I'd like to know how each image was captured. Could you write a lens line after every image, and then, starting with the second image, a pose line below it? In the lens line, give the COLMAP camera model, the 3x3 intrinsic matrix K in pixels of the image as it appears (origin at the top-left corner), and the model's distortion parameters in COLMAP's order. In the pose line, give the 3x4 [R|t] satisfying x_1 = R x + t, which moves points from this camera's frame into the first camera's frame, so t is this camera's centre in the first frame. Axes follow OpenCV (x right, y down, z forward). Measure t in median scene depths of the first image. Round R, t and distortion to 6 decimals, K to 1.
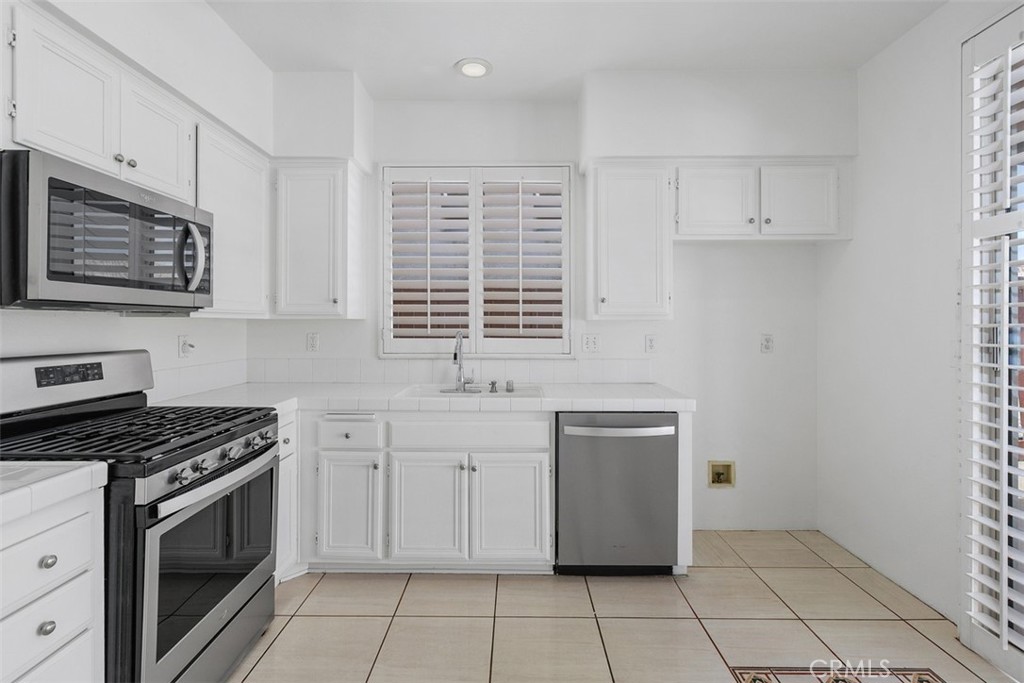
lens RADIAL K [[468.4, 0, 511.9], [0, 468.4, 321.5], [0, 0, 1]] dist [-0.000386, -0.000037]
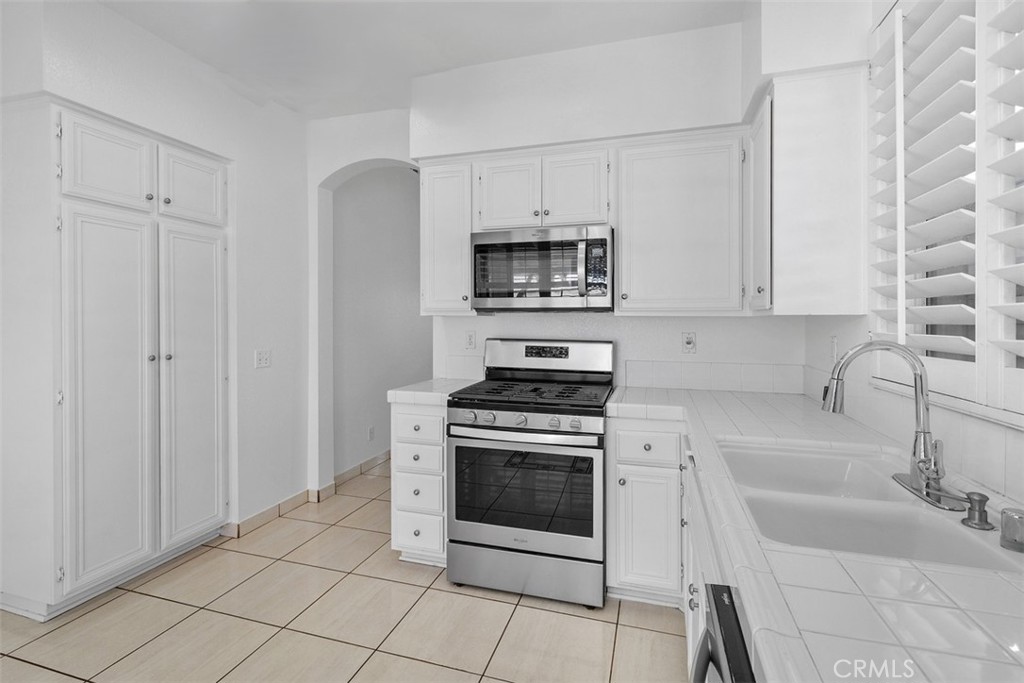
lens RADIAL K [[468.4, 0, 511.9], [0, 468.4, 321.5], [0, 0, 1]] dist [-0.000386, -0.000037]
pose [[-0.285716, 0.000850, -0.958314, 0.647020], [0.002091, 0.999998, 0.000263, 0.005180], [0.958312, -0.001928, -0.285717, 1.338911]]
